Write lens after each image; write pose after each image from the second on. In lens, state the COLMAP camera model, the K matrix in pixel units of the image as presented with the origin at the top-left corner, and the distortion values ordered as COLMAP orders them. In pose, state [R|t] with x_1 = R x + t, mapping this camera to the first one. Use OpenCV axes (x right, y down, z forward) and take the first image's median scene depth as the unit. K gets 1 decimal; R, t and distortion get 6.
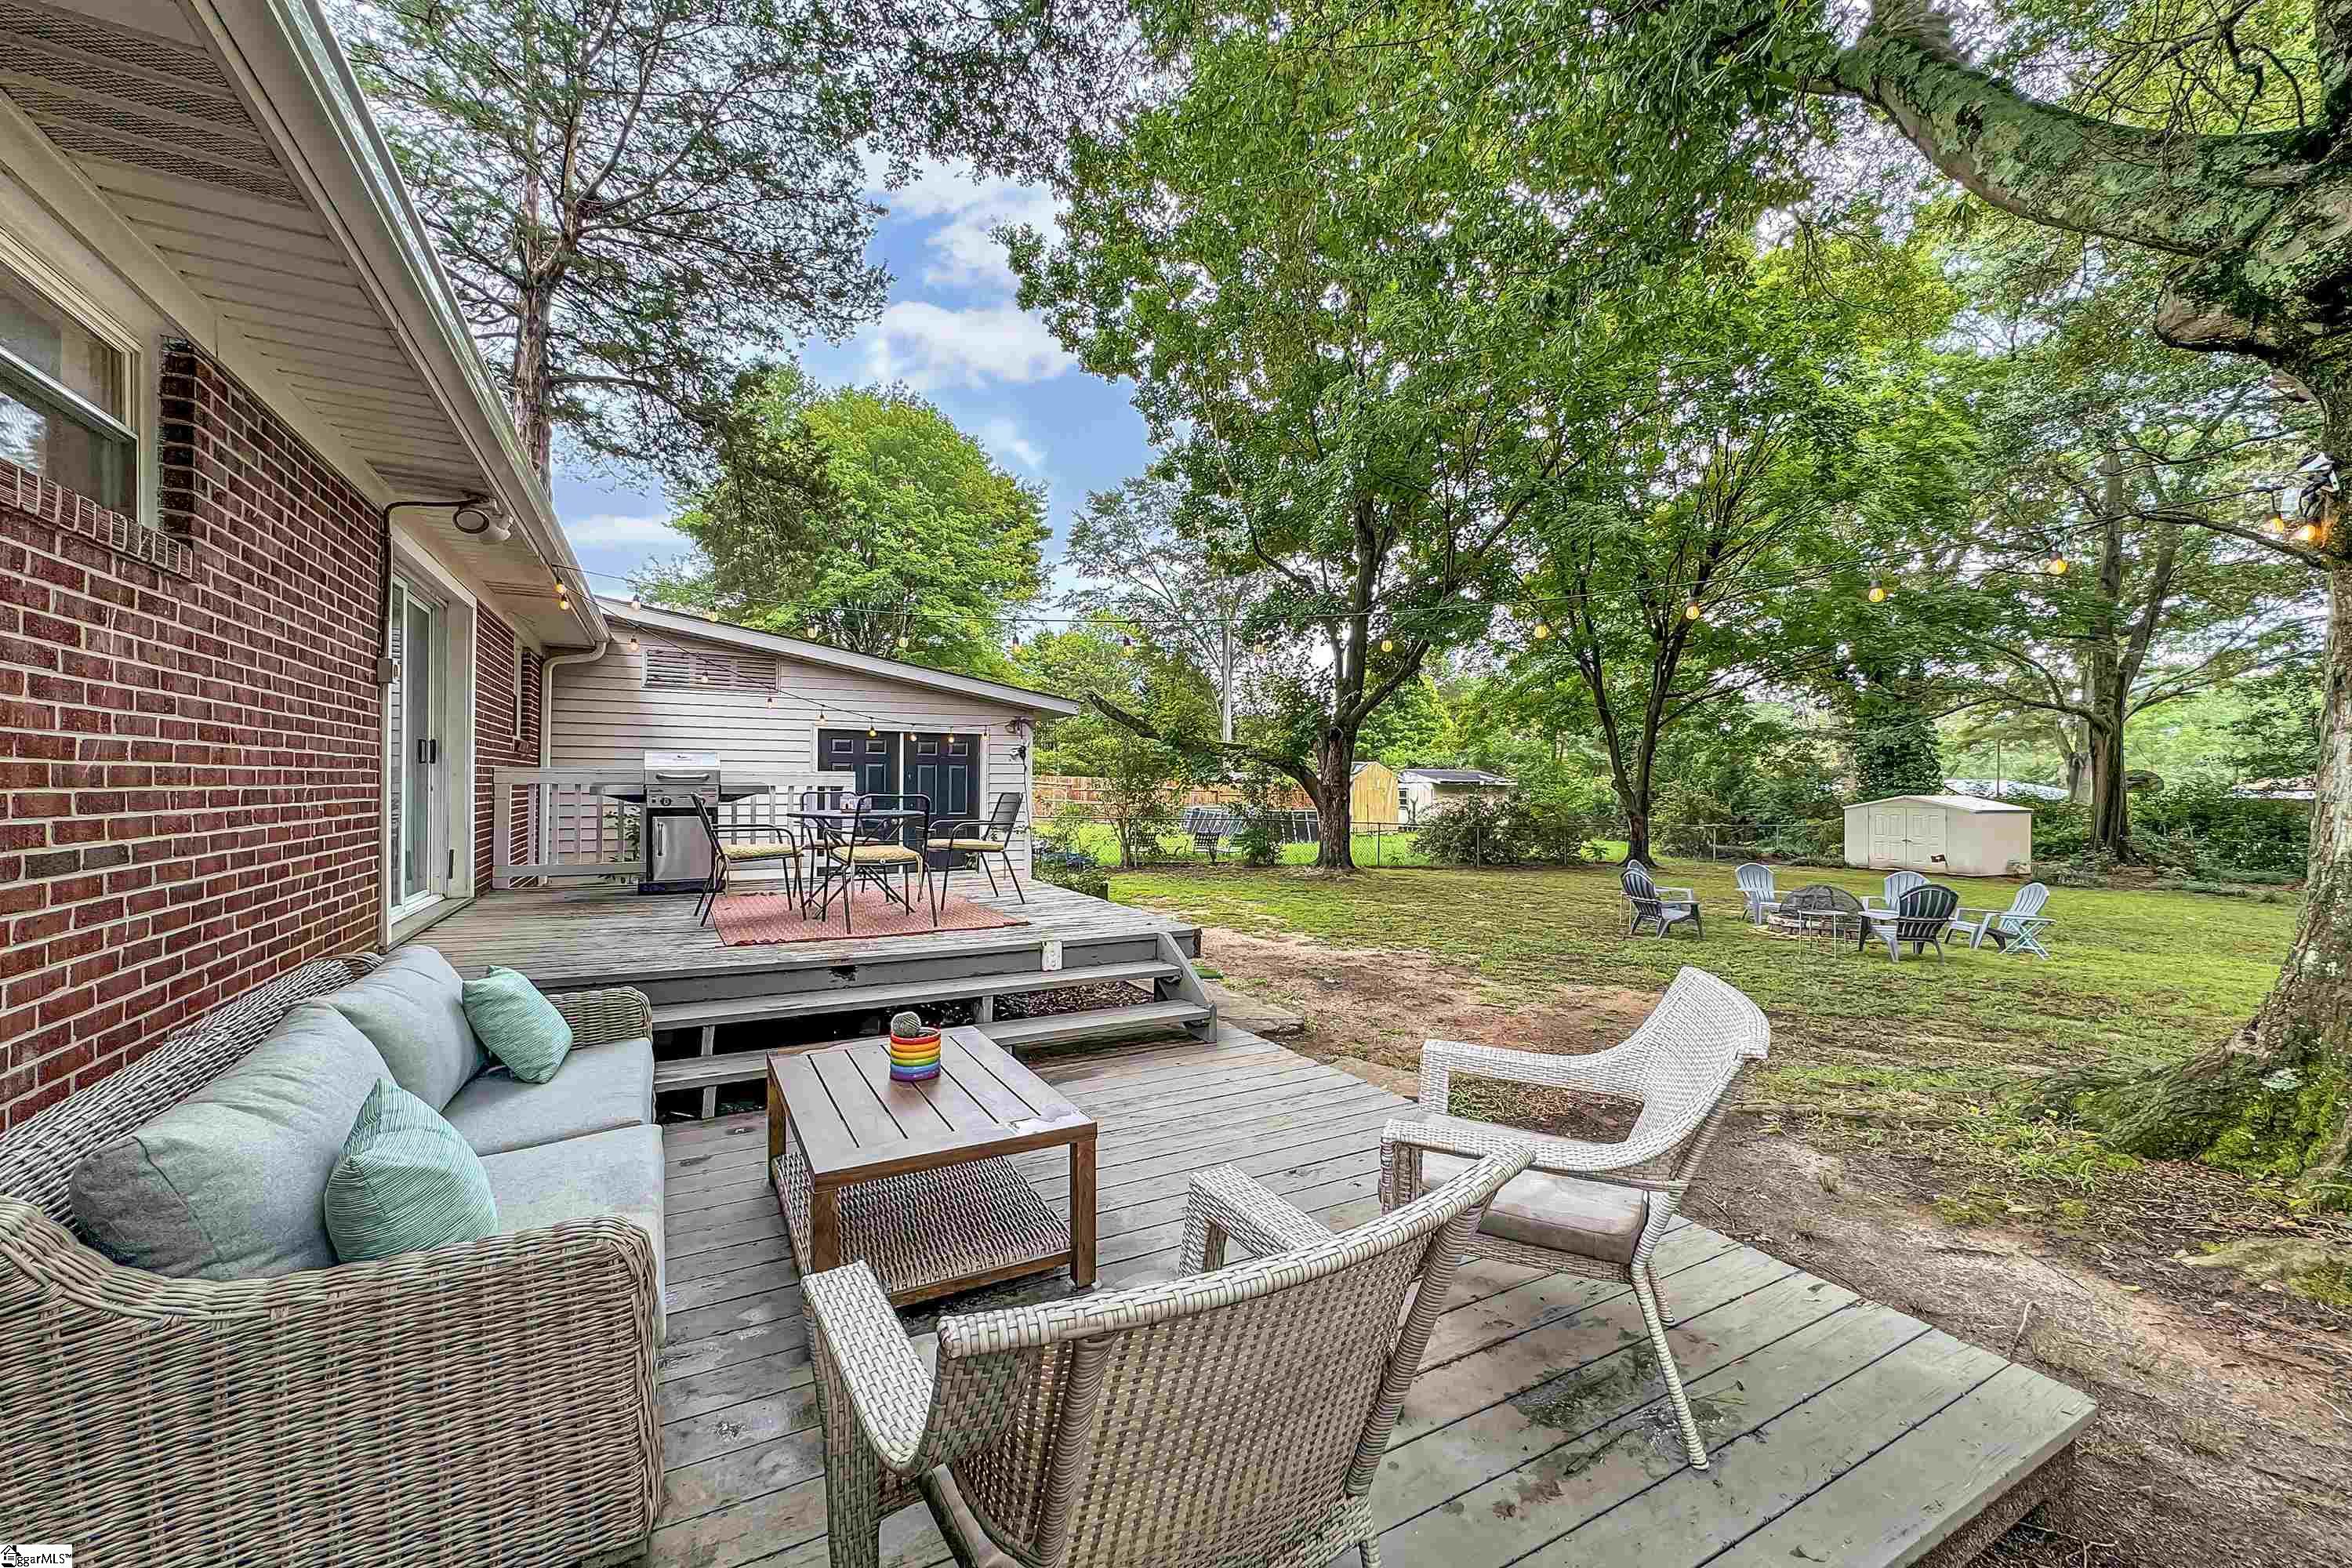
lens RADIAL K [[937.9, 0, 1176.0], [0, 937.9, 784.0], [0, 0, 1]] dist [-0.000588, -0.000048]
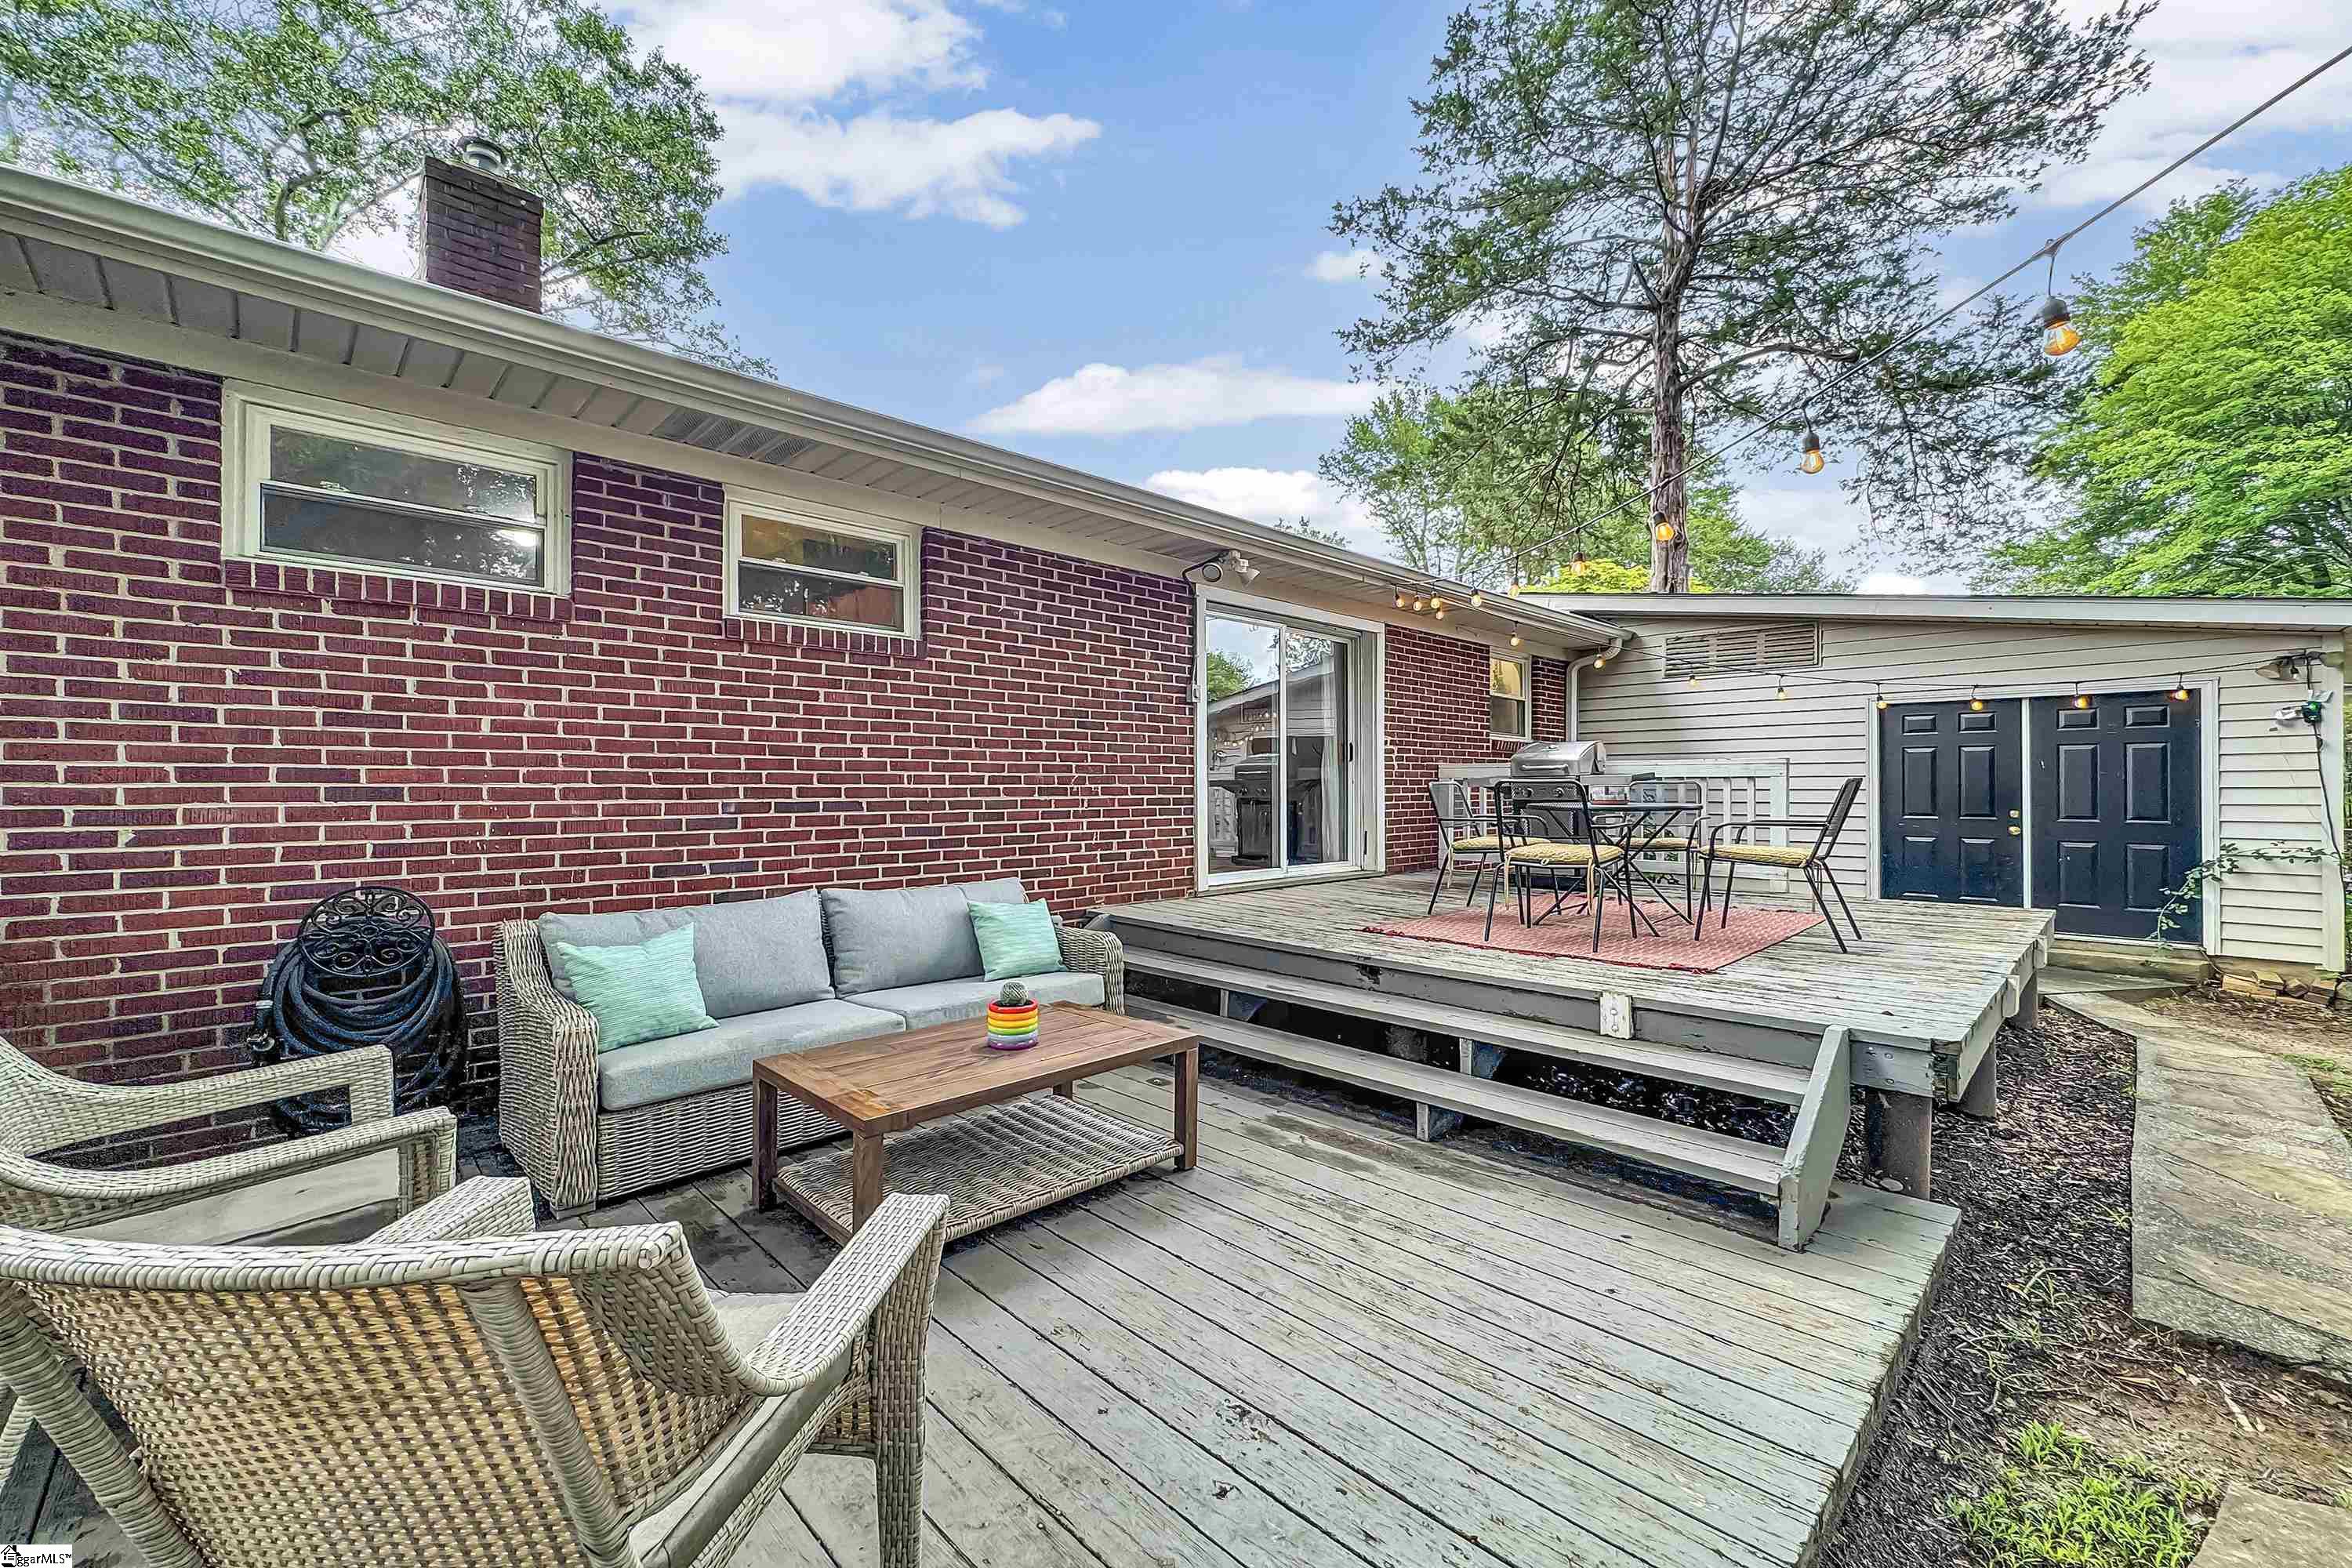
lens RADIAL K [[937.9, 0, 1176.0], [0, 937.9, 784.0], [0, 0, 1]] dist [-0.000588, -0.000048]
pose [[0.273028, -0.010096, -0.961953, 0.427127], [0.003709, 0.999949, -0.009442, 0.022892], [0.961999, -0.000990, 0.273052, 0.513948]]
